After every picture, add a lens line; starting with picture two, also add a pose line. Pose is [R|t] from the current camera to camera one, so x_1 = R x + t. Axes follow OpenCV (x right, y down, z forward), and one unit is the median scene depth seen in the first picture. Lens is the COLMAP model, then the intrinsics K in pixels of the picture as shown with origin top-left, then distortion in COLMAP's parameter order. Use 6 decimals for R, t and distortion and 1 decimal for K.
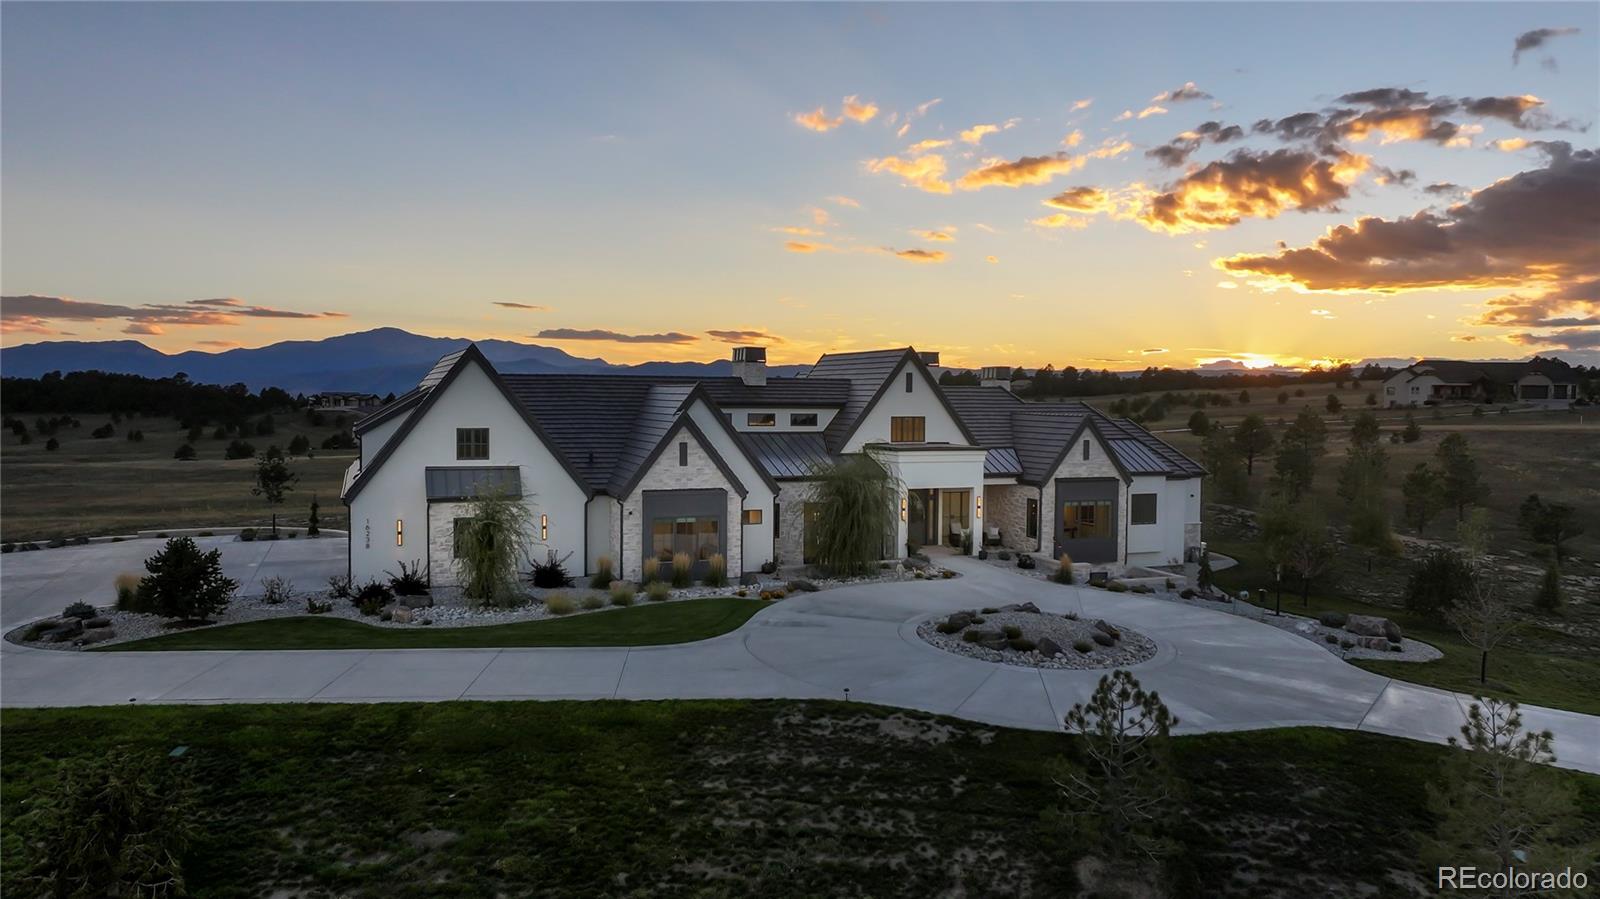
lens RADIAL K [[1144.9, 0, 800.0], [0, 1144.9, 449.5], [0, 0, 1]] dist [-0.001122, 0.013047]
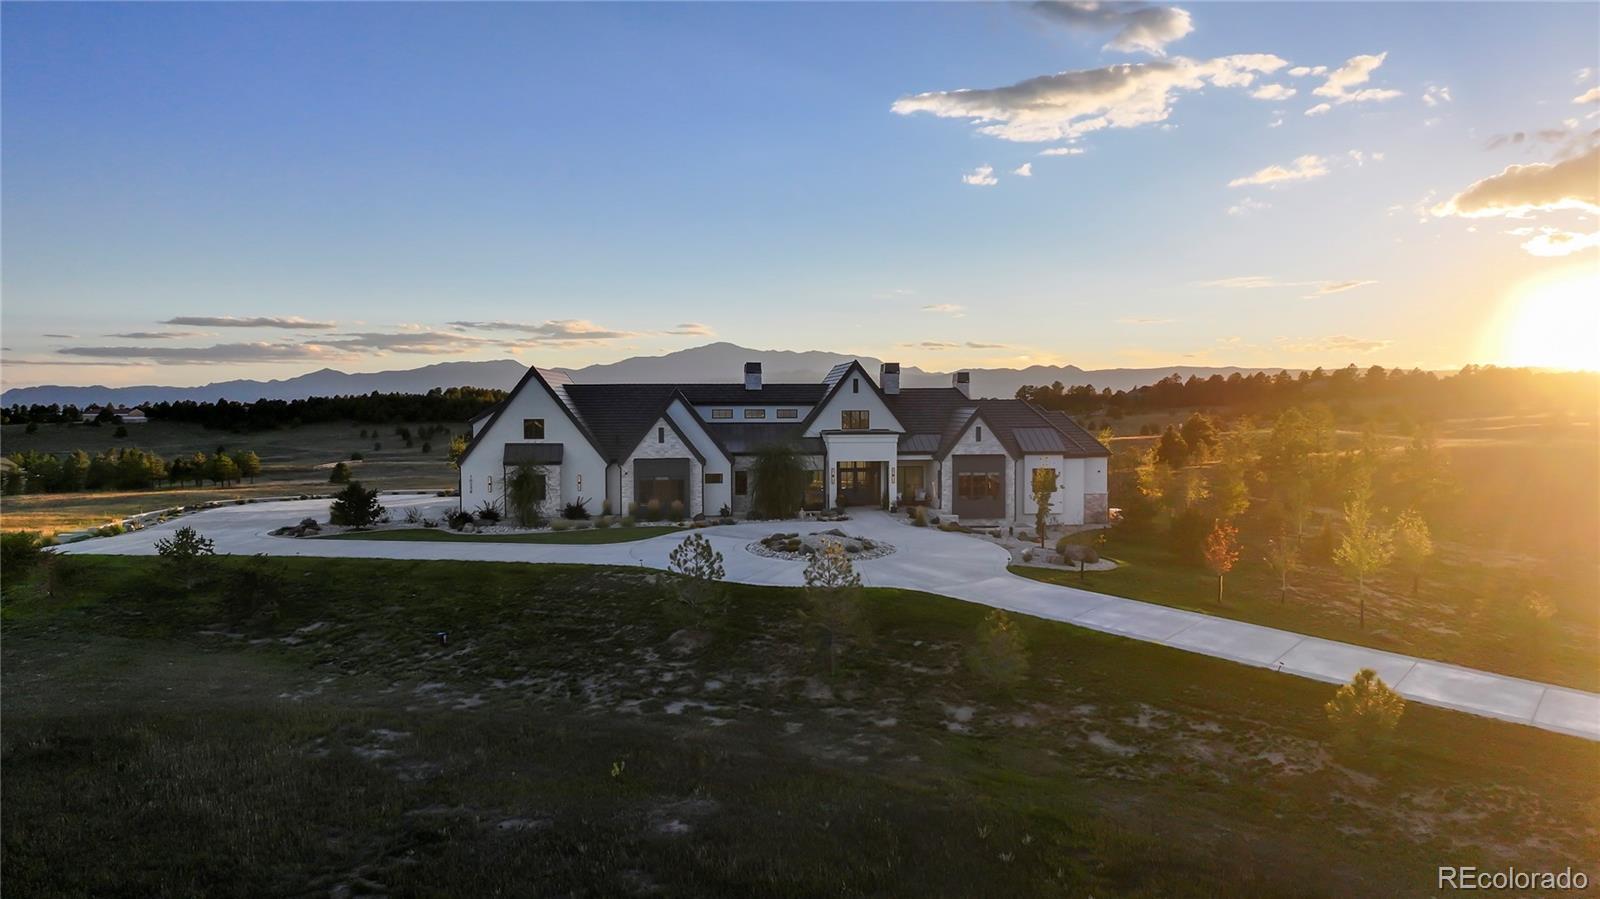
lens RADIAL K [[1144.9, 0, 800.0], [0, 1144.9, 449.5], [0, 0, 1]] dist [-0.001122, 0.013047]
pose [[0.959334, -0.000783, -0.282273, 0.430849], [-0.001065, 0.999979, -0.006397, 0.027659], [0.282272, 0.006437, 0.959313, -0.348367]]
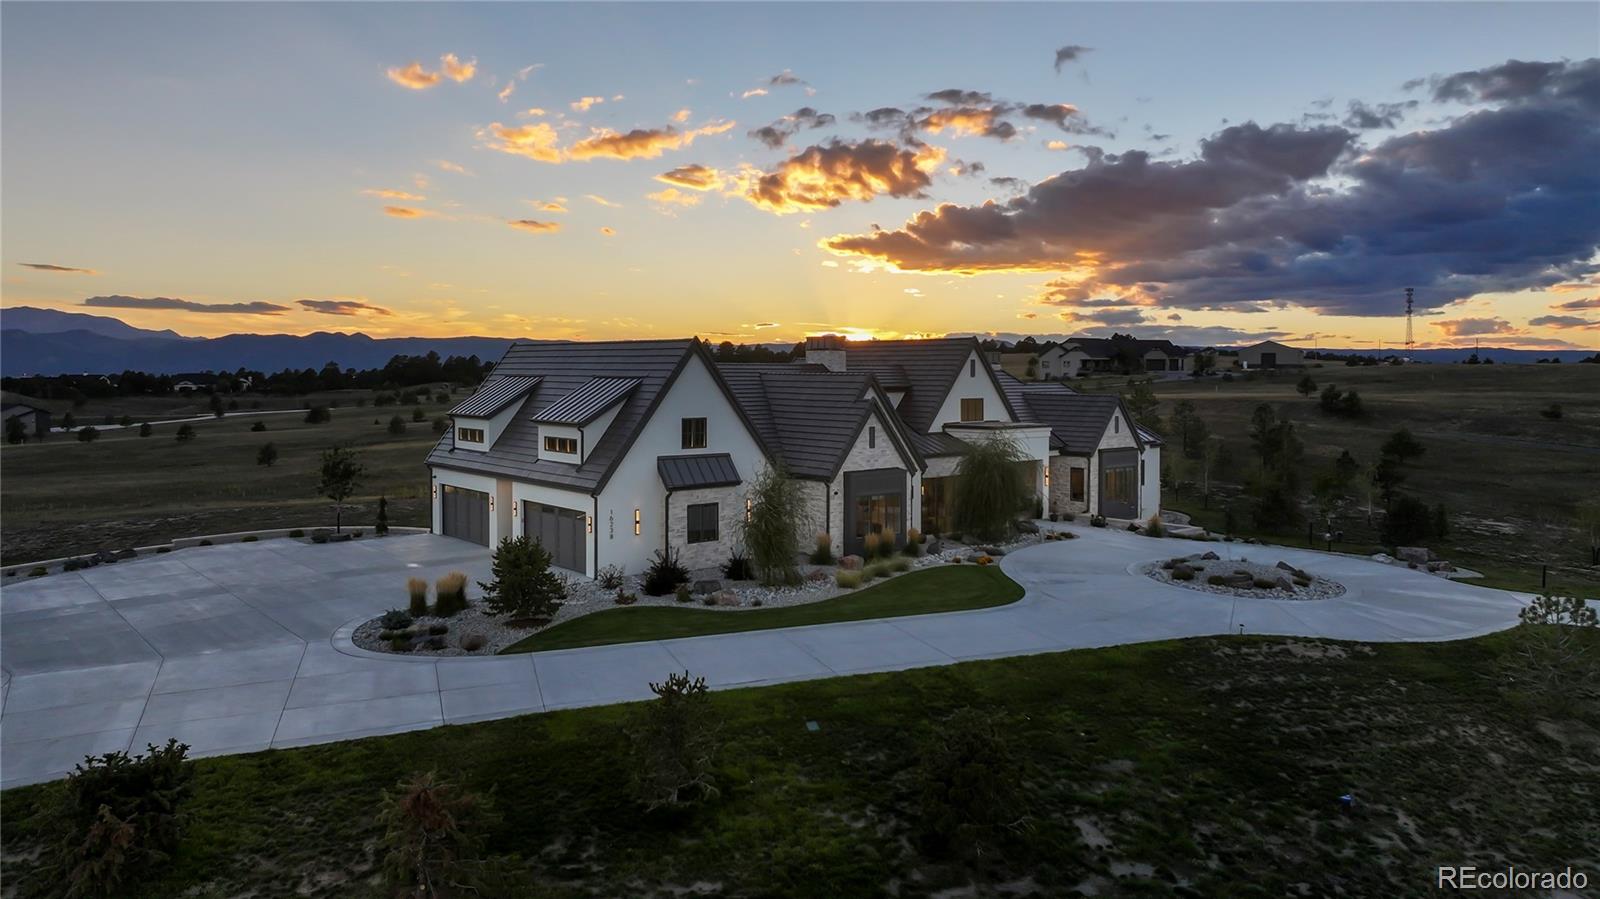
lens RADIAL K [[1144.9, 0, 800.0], [0, 1144.9, 449.5], [0, 0, 1]] dist [-0.001122, 0.013047]
pose [[0.945342, -0.029694, 0.324727, -0.443369], [0.022115, 0.999391, 0.027005, -0.013233], [-0.325331, -0.018347, 0.945422, -0.005953]]
